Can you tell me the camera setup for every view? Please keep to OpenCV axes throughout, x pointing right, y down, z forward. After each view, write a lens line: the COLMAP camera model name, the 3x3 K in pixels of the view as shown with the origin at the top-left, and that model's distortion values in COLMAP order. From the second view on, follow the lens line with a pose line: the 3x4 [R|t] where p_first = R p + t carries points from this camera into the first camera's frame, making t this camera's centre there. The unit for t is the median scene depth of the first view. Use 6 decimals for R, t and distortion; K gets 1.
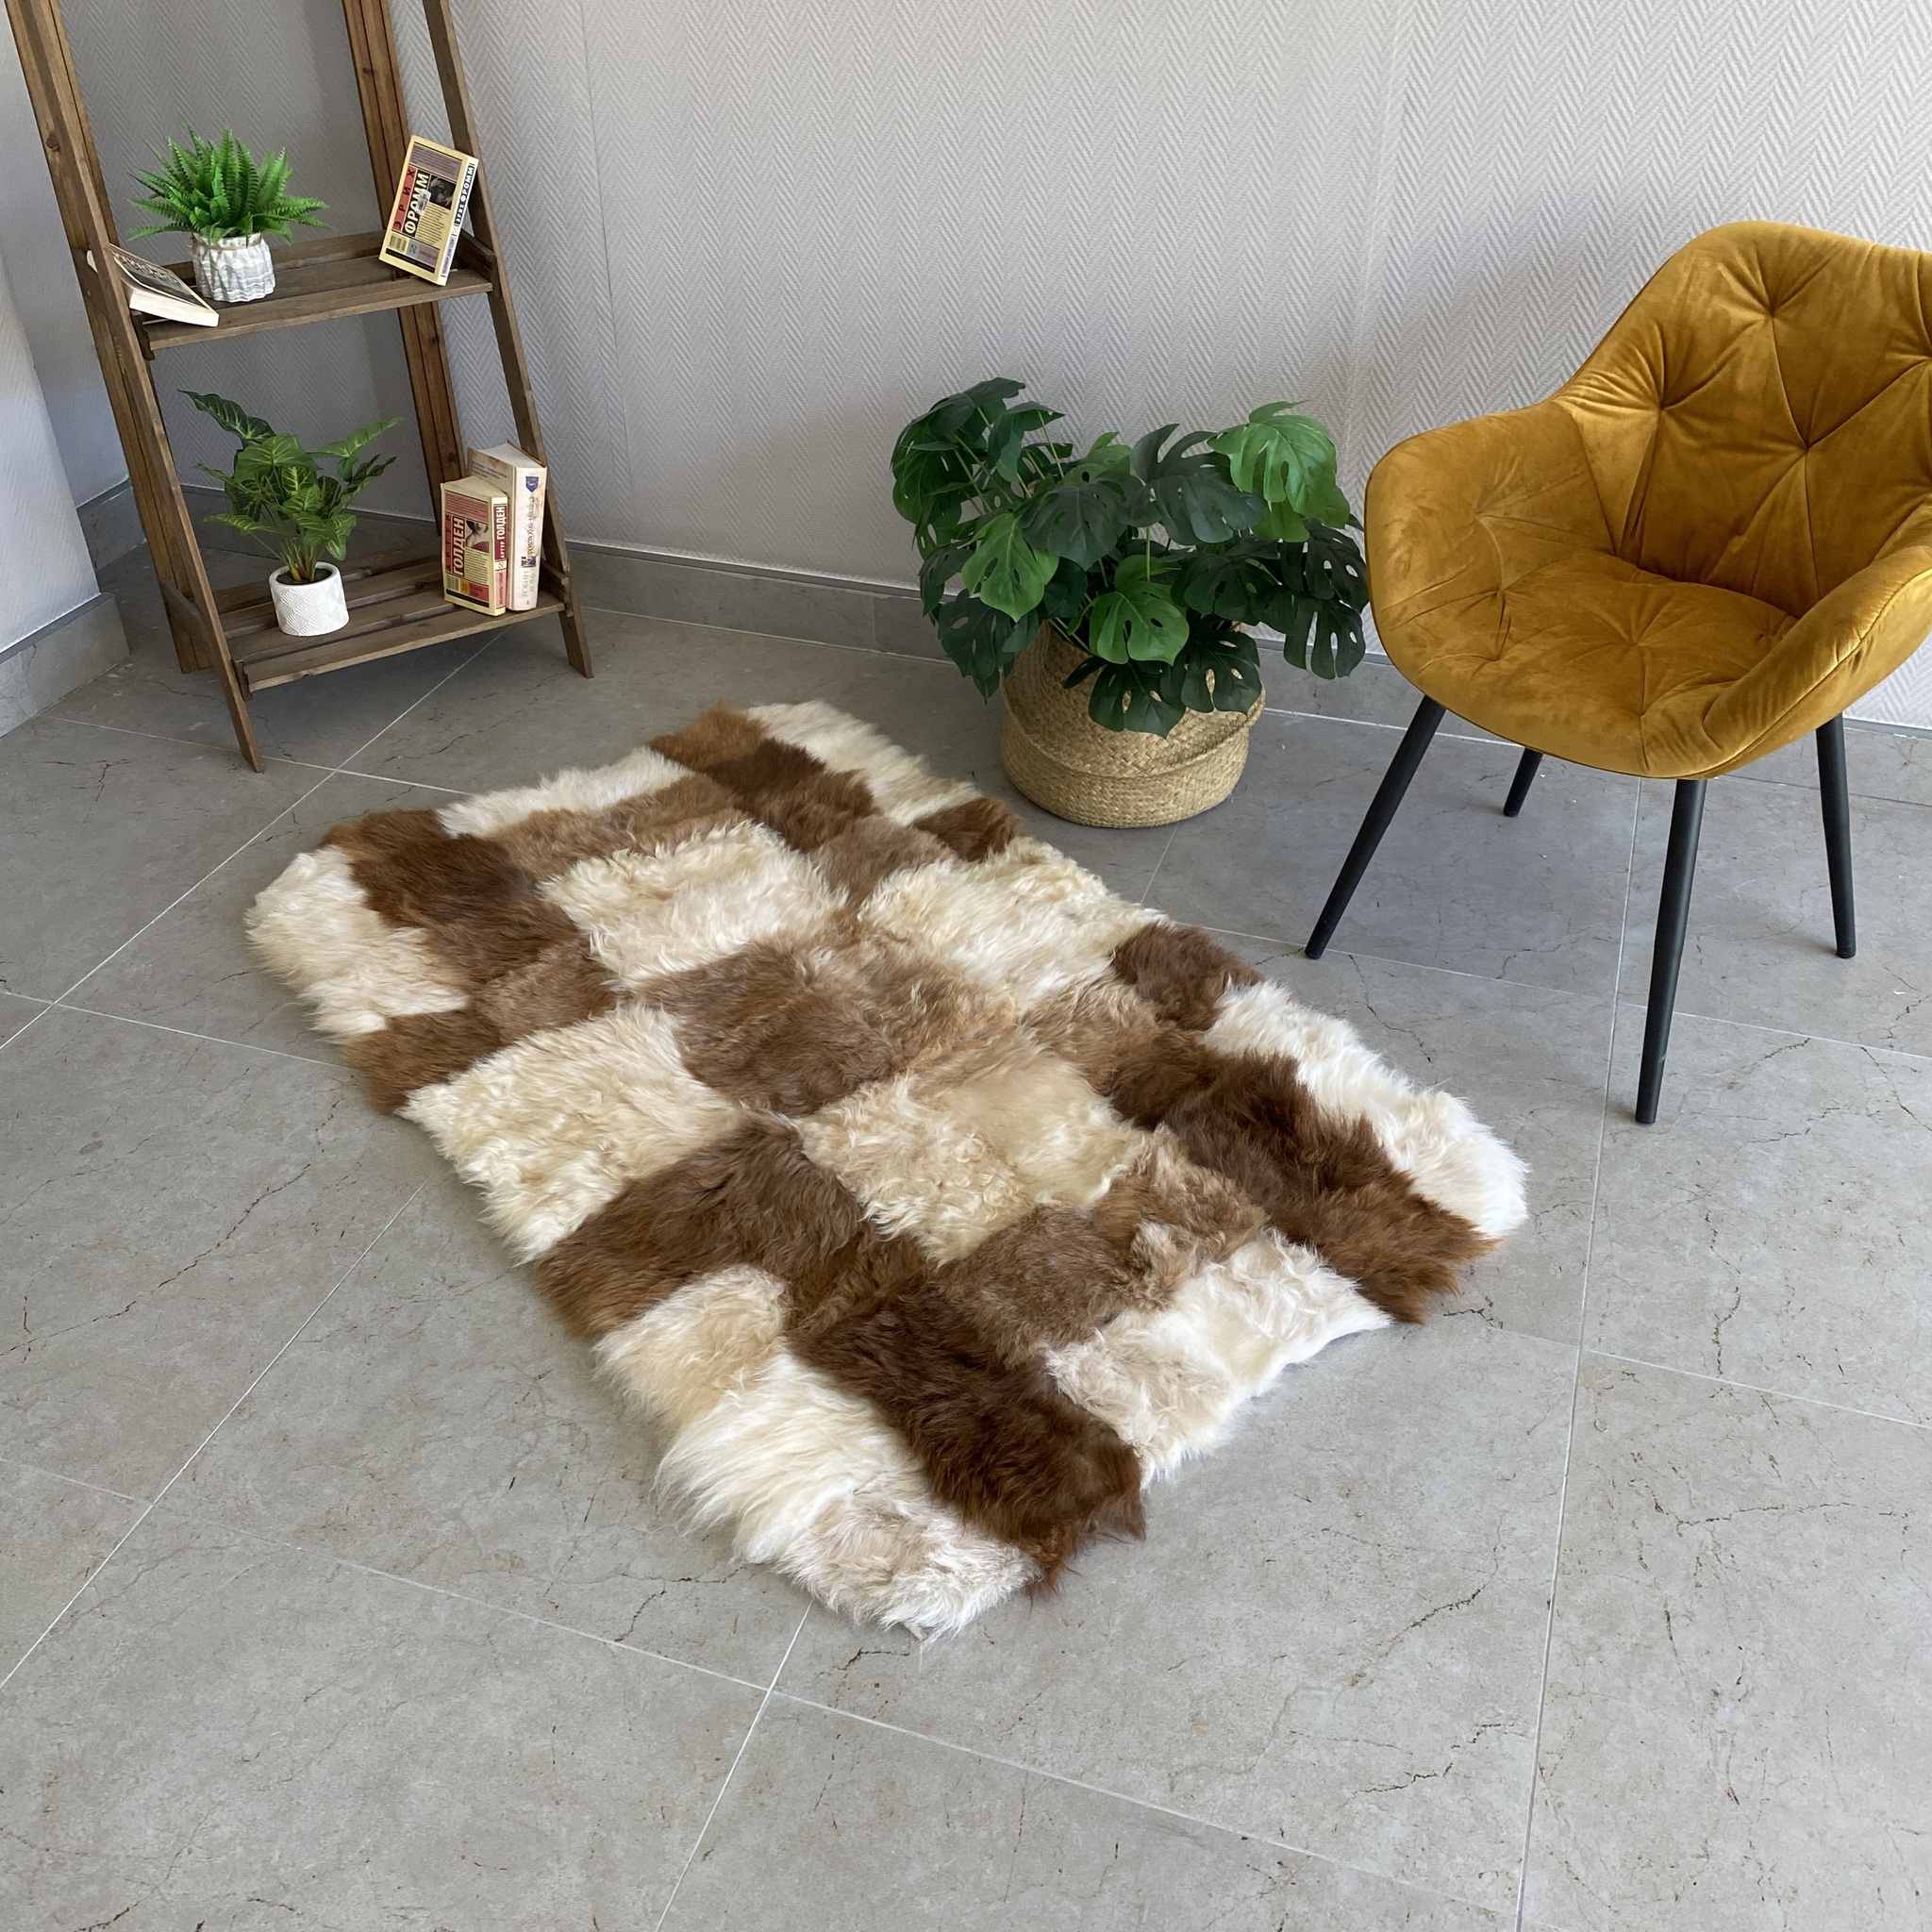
lens RADIAL K [[1924.0, 0, 981.3], [0, 1924.0, 954.4], [0, 0, 1]] dist [0.021654, 0.000000]
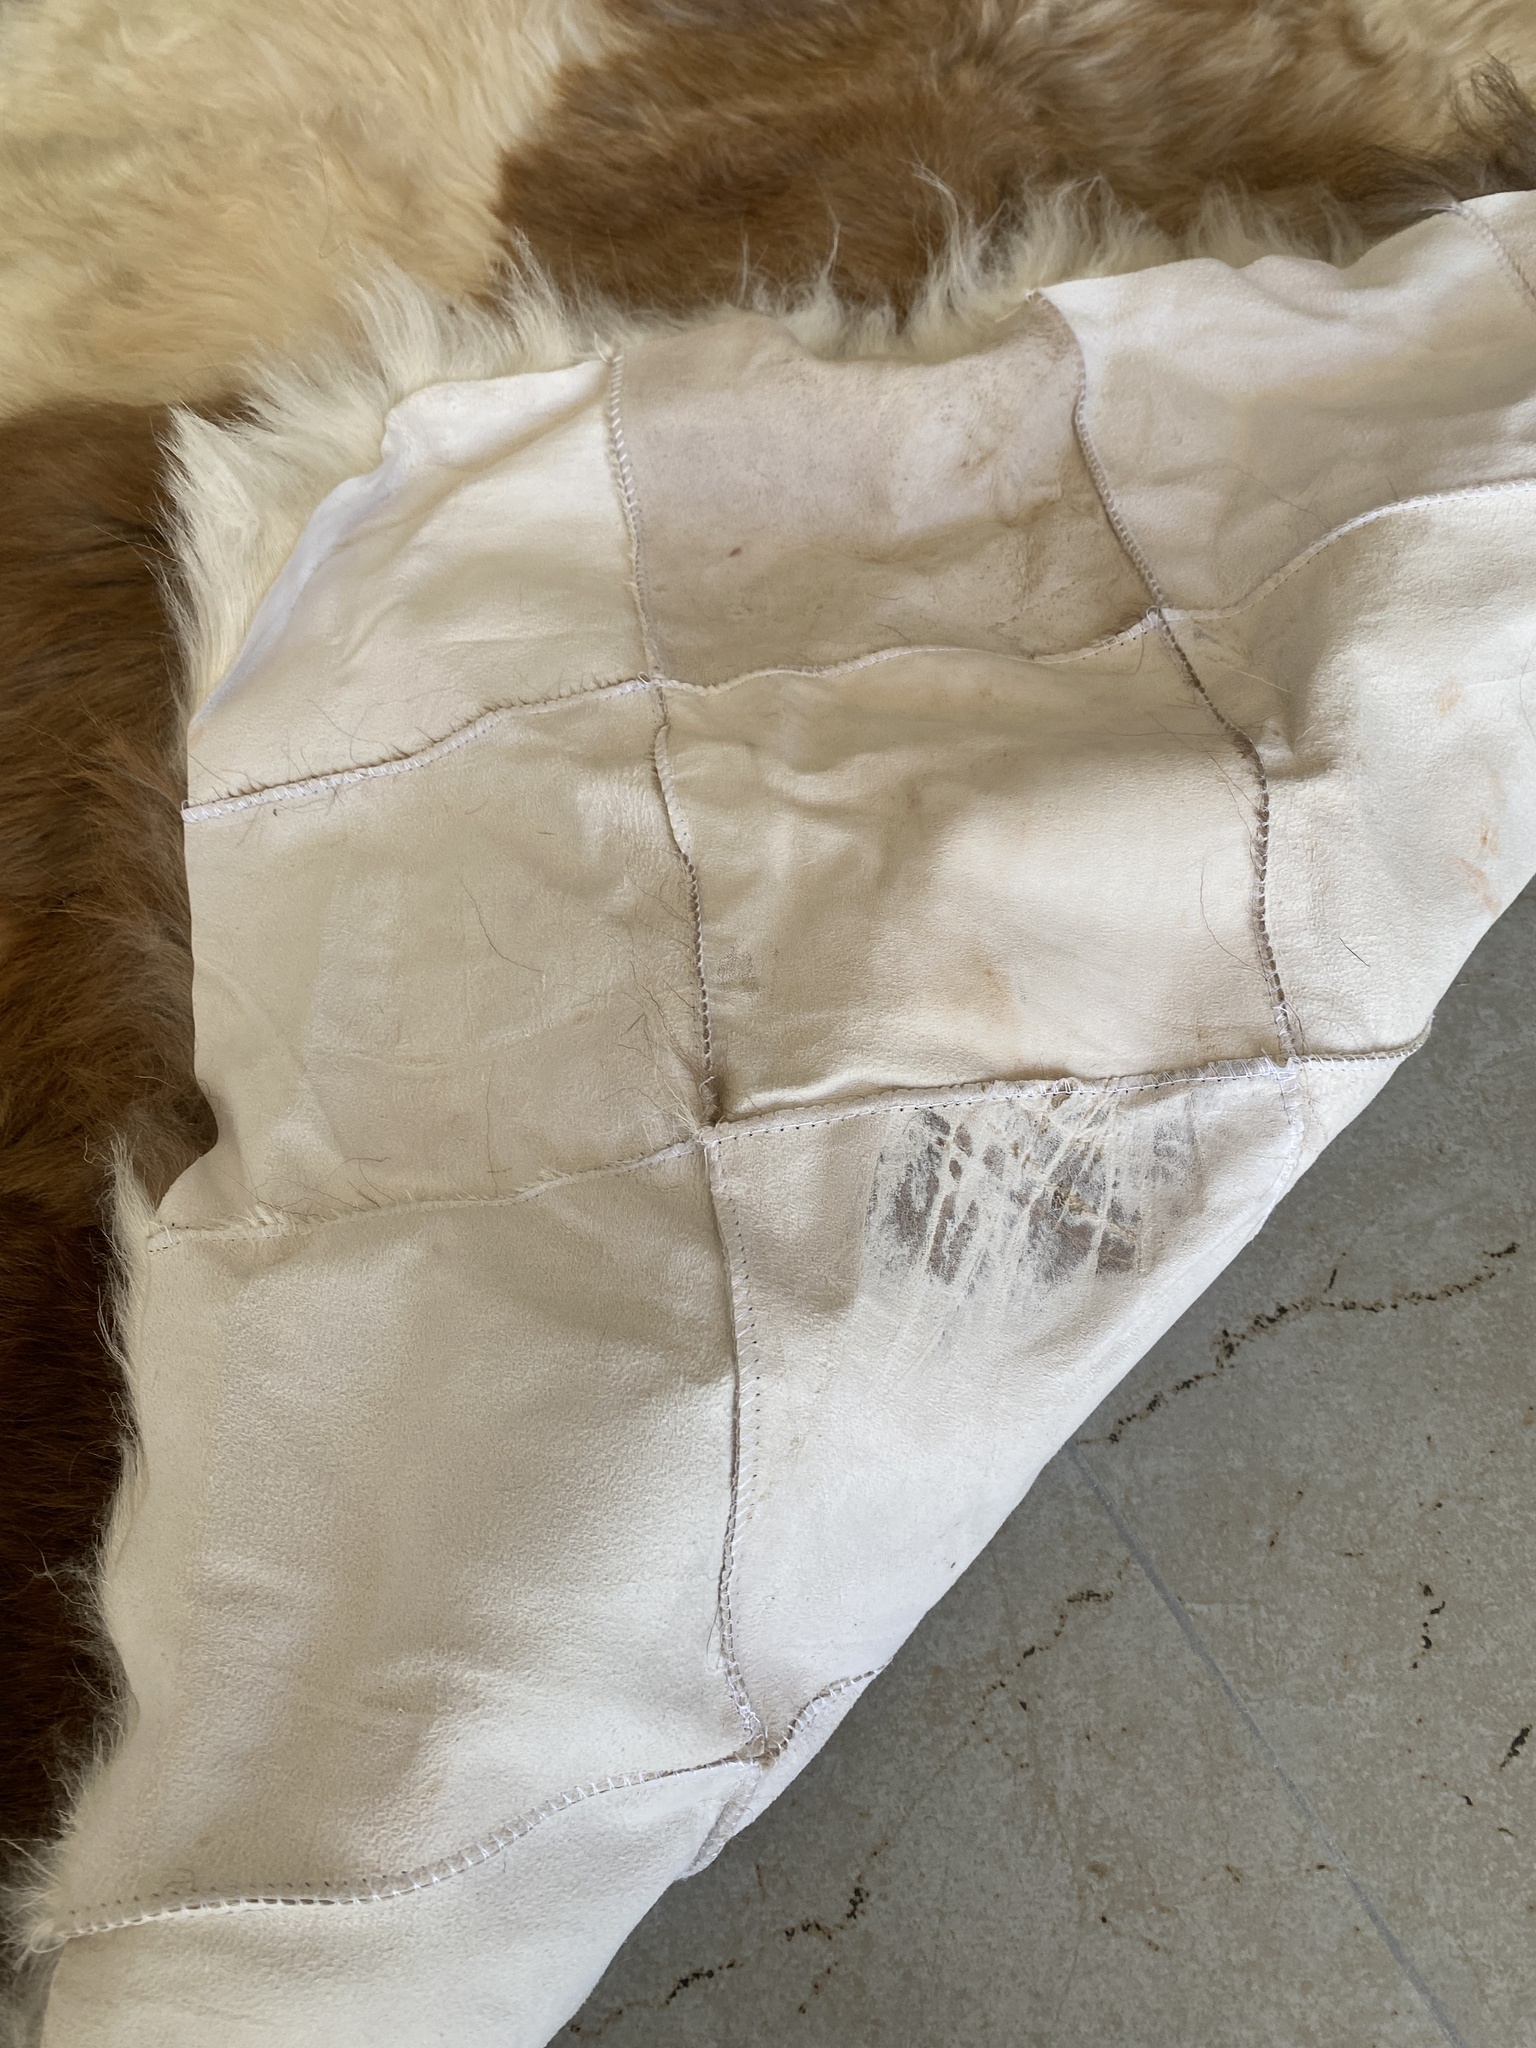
lens RADIAL K [[1531.4, 0, 768.8], [0, 1531.4, 1013.7], [0, 0, 1]] dist [0.027581, -0.015670]
pose [[0.734179, 0.578979, -0.354632, 0.072543], [-0.329480, 0.760513, 0.559520, 0.002628], [0.593652, -0.293944, 0.749115, 0.778973]]
